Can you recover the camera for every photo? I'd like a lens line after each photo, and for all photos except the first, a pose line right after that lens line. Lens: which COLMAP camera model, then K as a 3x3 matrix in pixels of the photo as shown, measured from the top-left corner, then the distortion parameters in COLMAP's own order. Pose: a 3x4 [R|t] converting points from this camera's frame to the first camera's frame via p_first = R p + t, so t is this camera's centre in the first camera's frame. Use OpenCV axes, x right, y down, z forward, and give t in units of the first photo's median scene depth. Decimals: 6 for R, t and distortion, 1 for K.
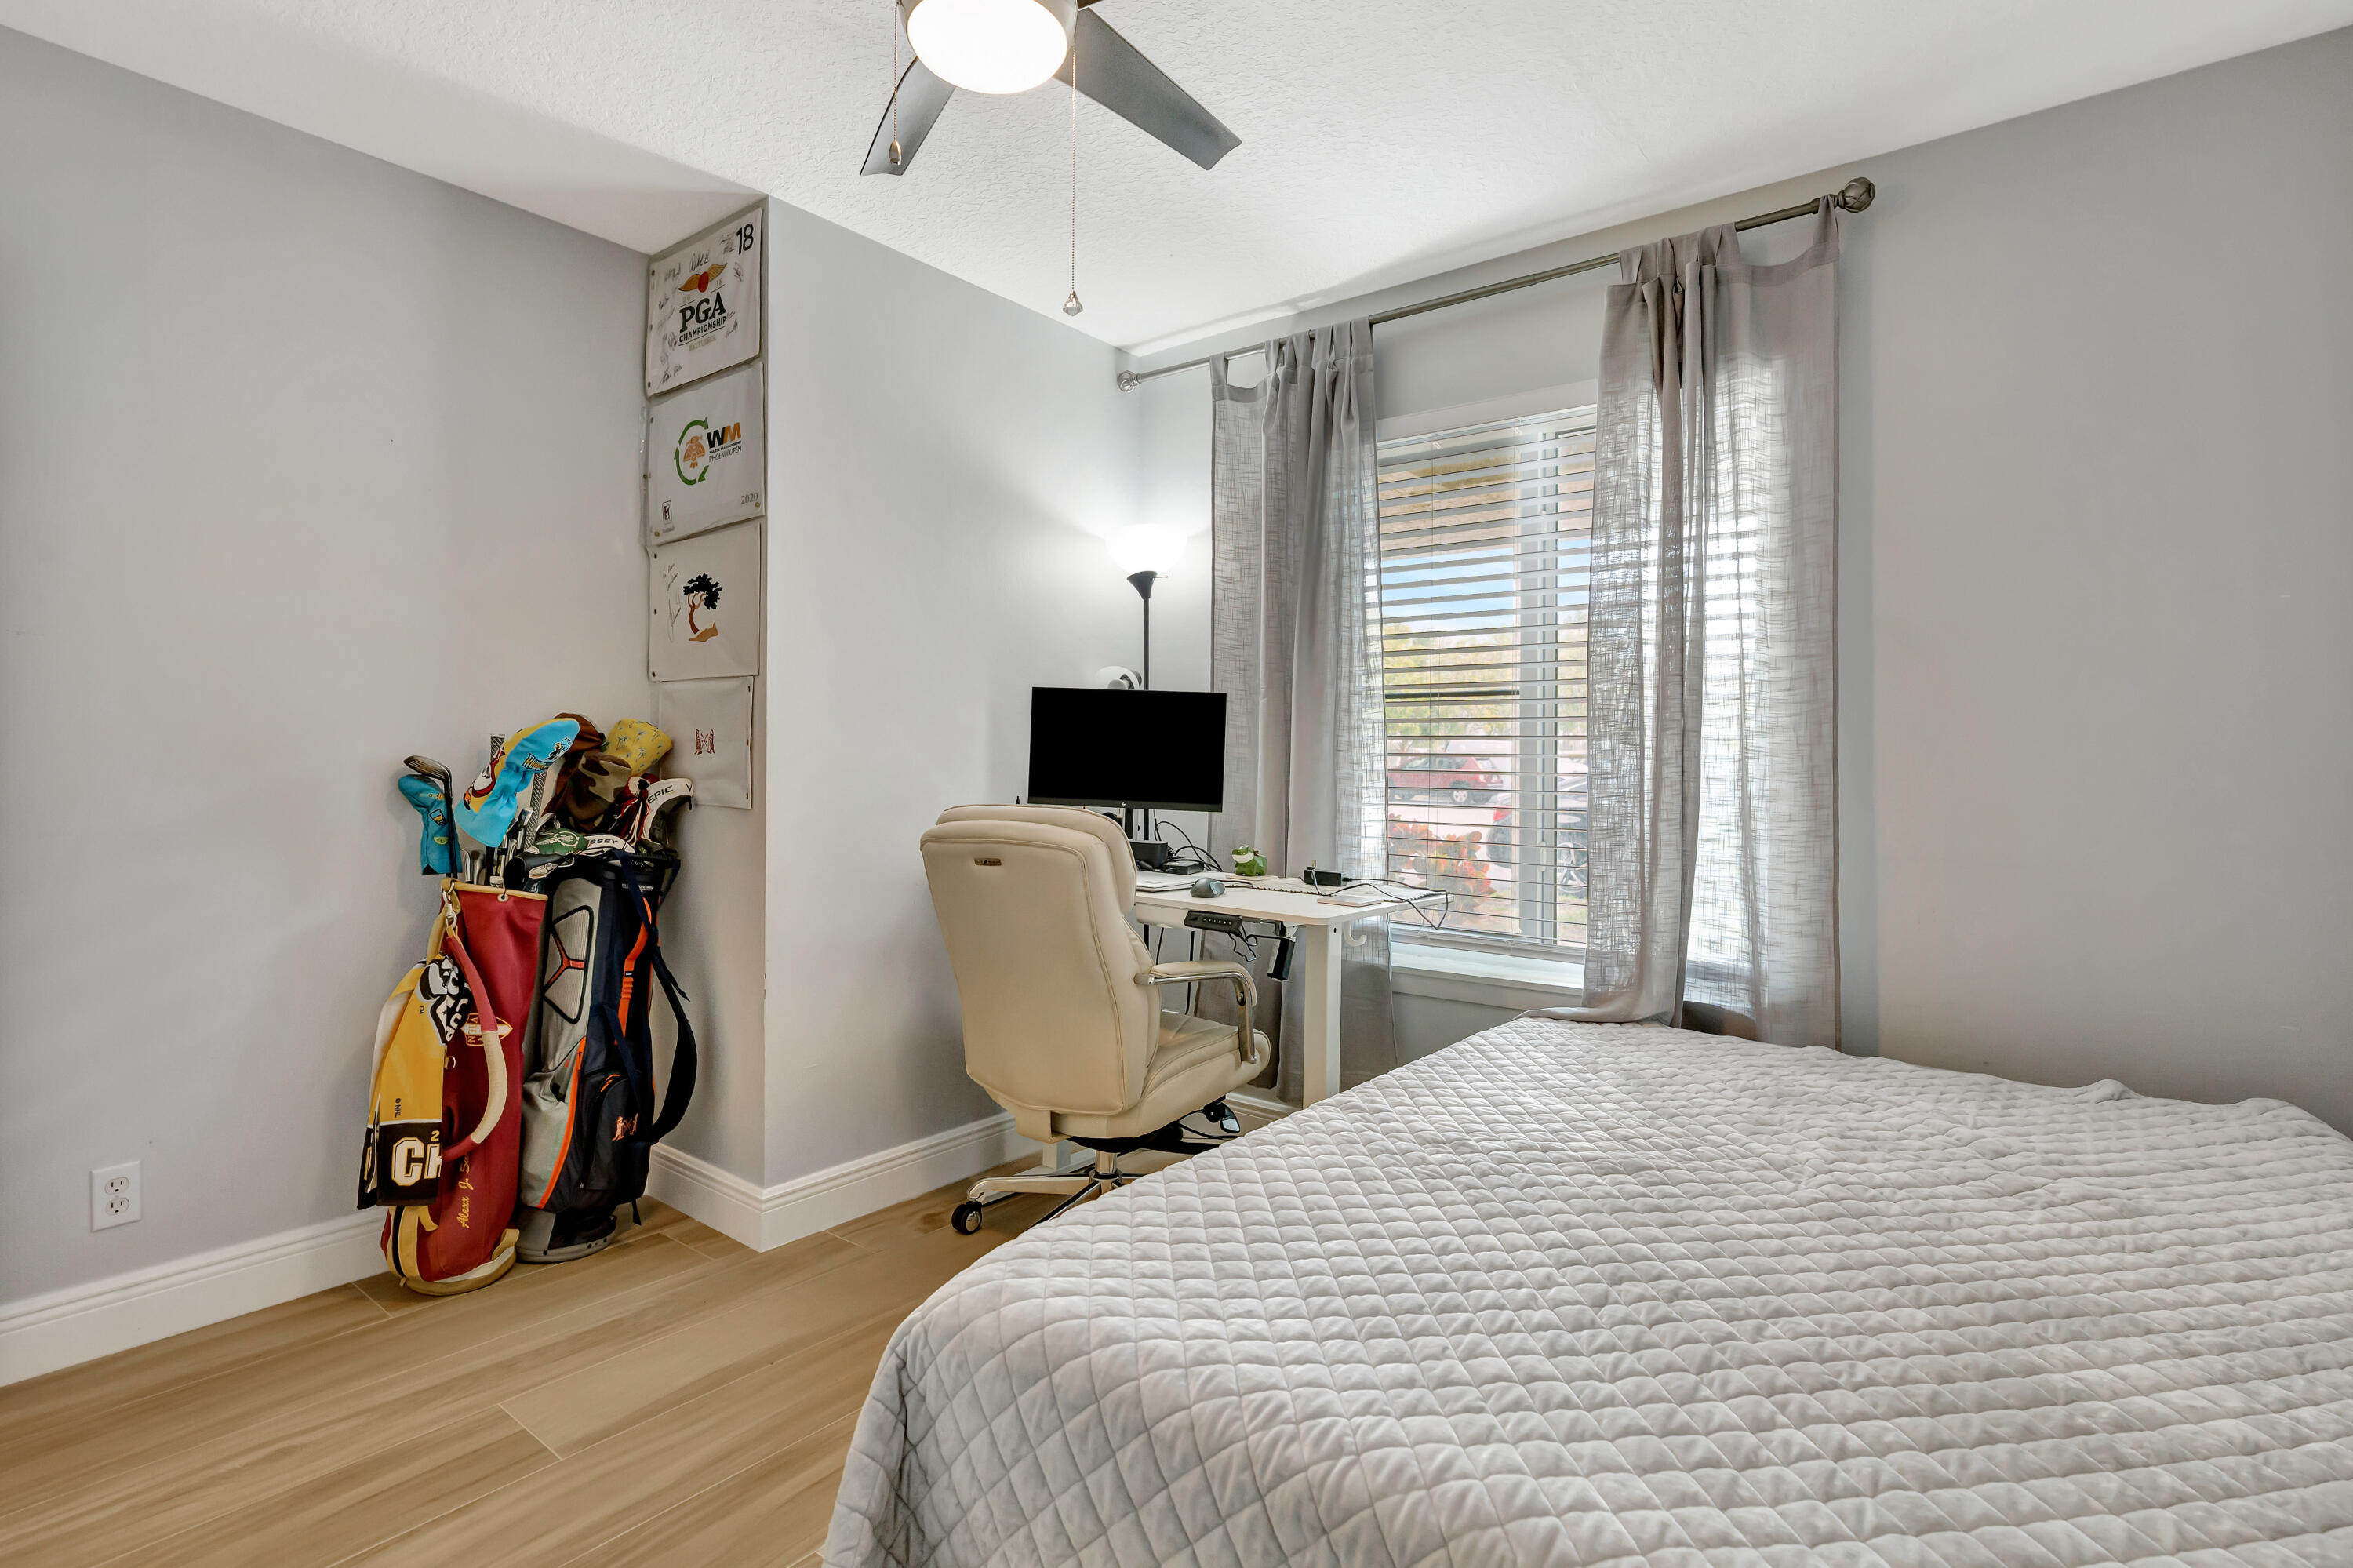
lens RADIAL K [[1144.2, 0, 1175.1], [0, 1144.2, 767.6], [0, 0, 1]] dist [-0.003601, -0.000030]
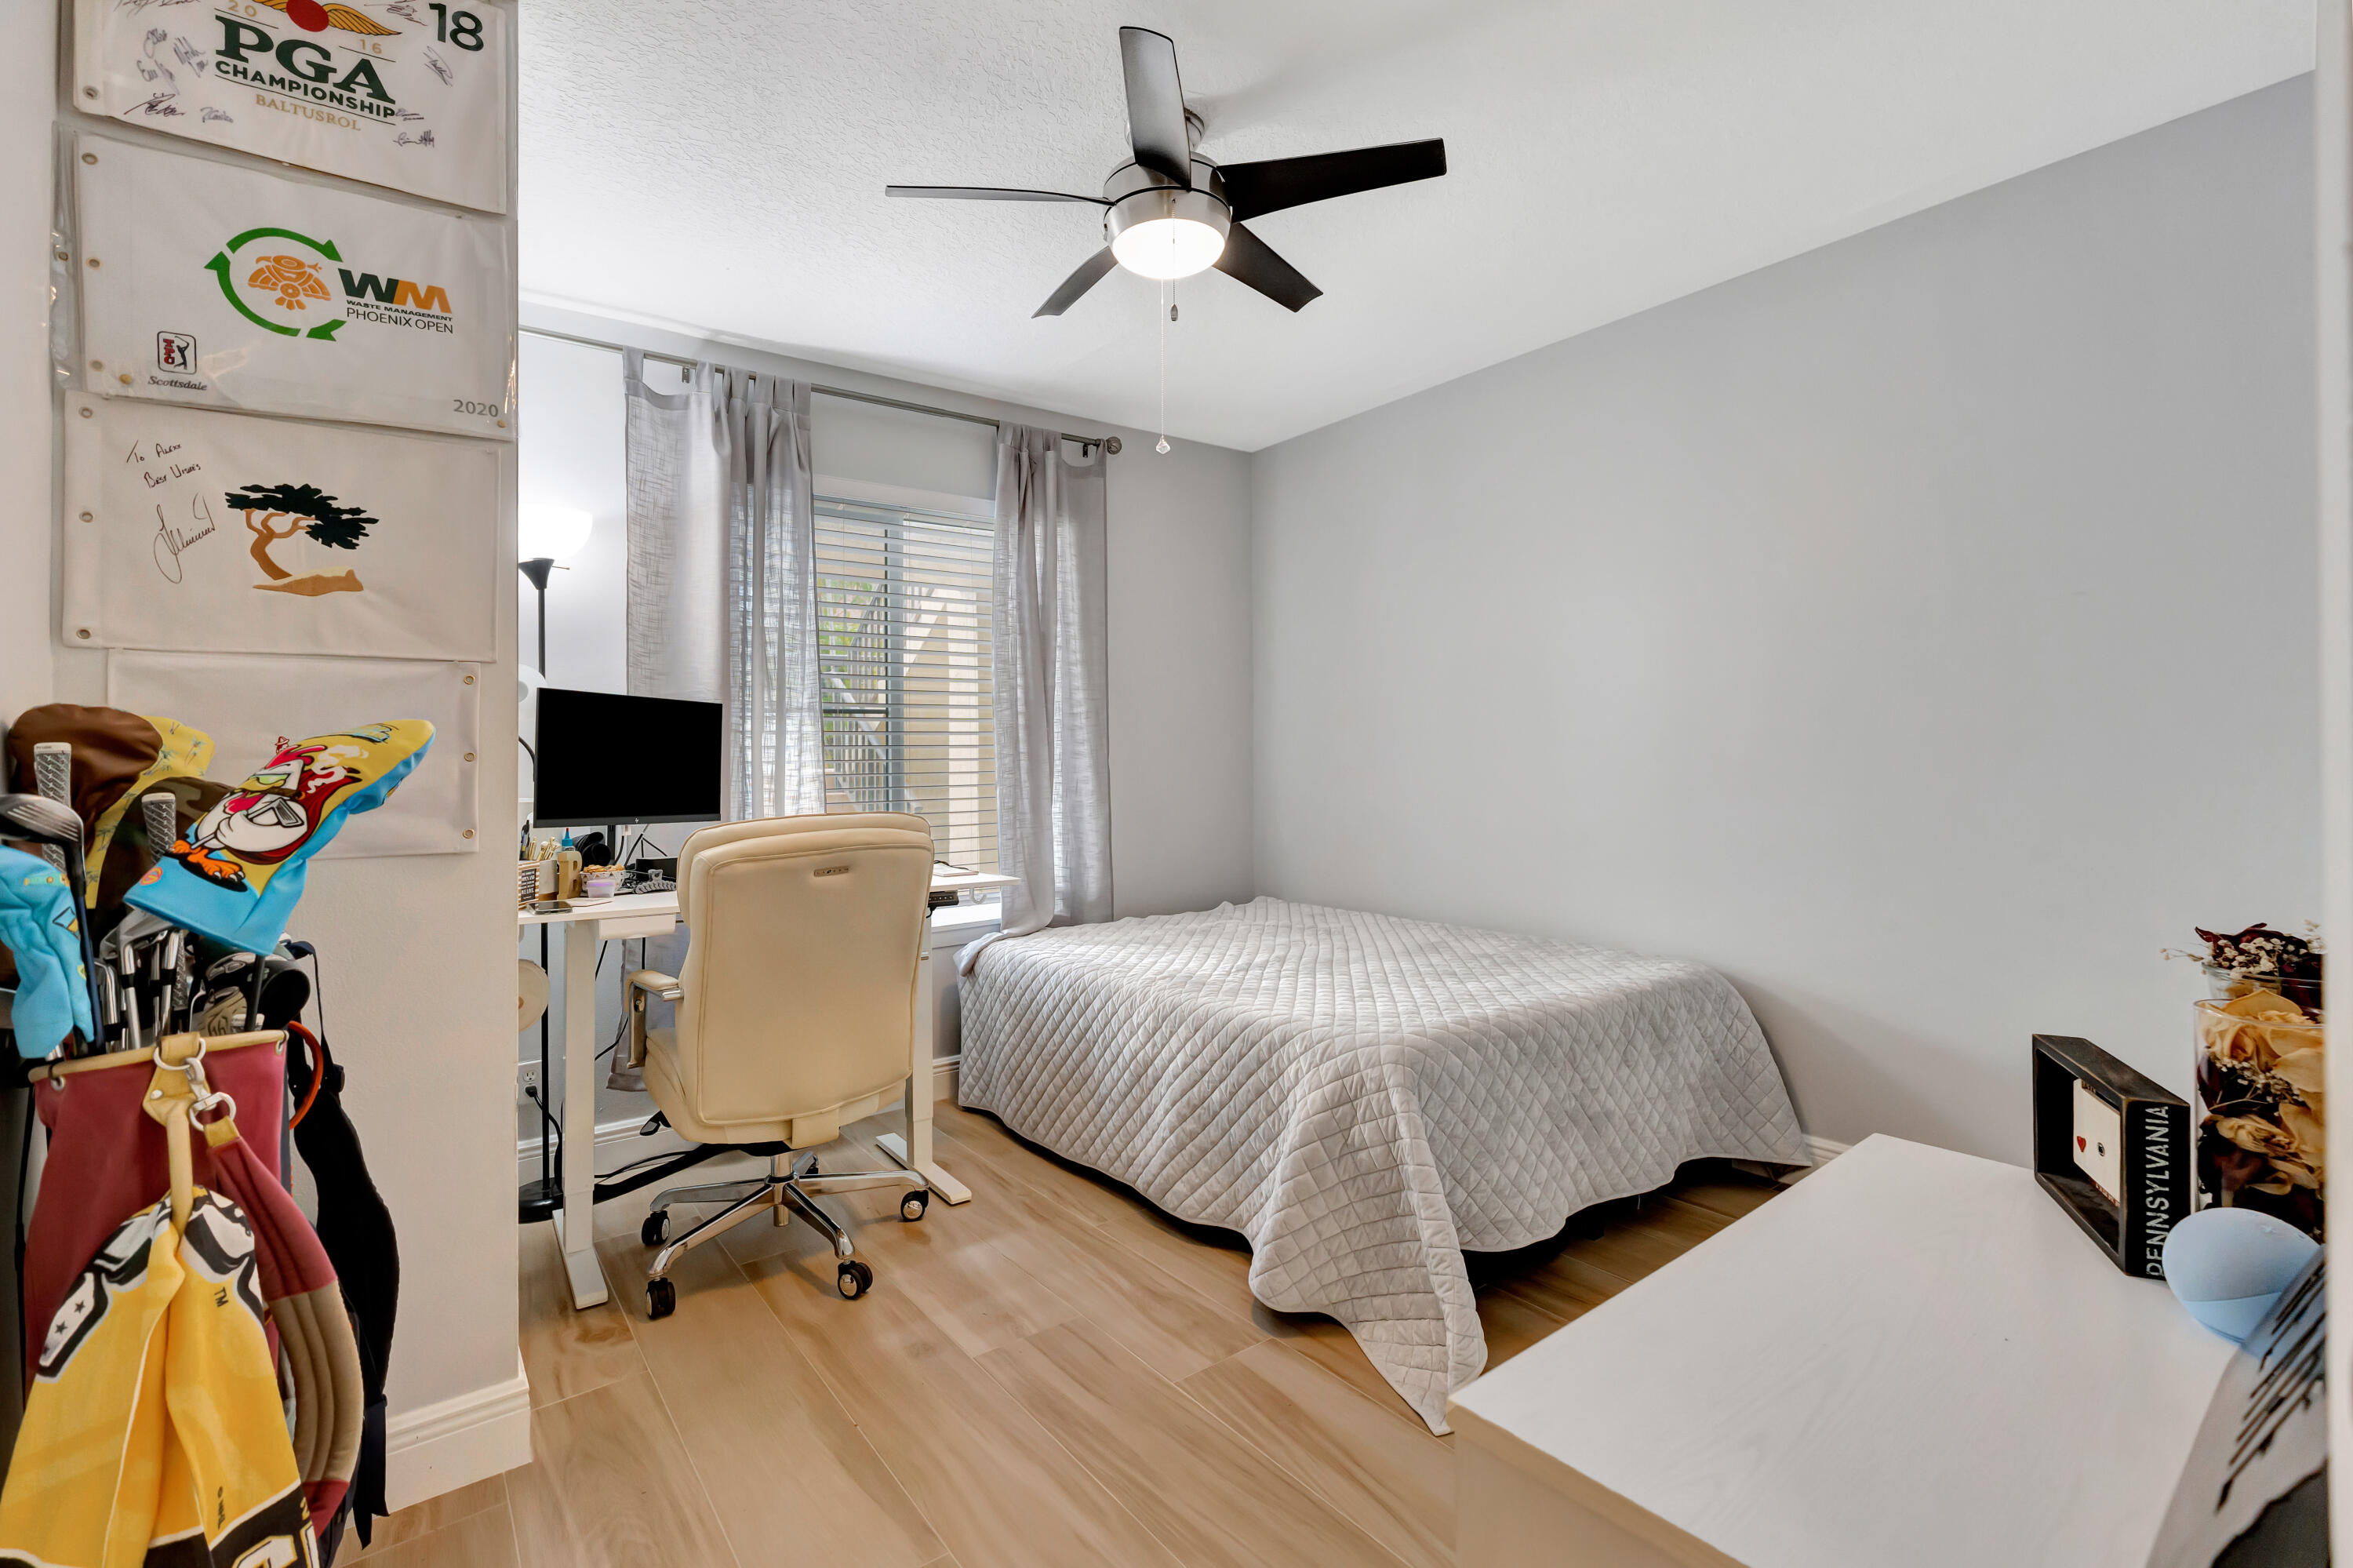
lens RADIAL K [[1069.0, 0, 1175.8], [0, 1069.0, 776.5], [0, 0, 1]] dist [-0.008491, 0.004759]
pose [[0.246996, -0.032418, 0.968474, -0.861519], [0.030584, 0.999203, 0.025647, -0.013191], [-0.968534, 0.023285, 0.247790, 0.408026]]
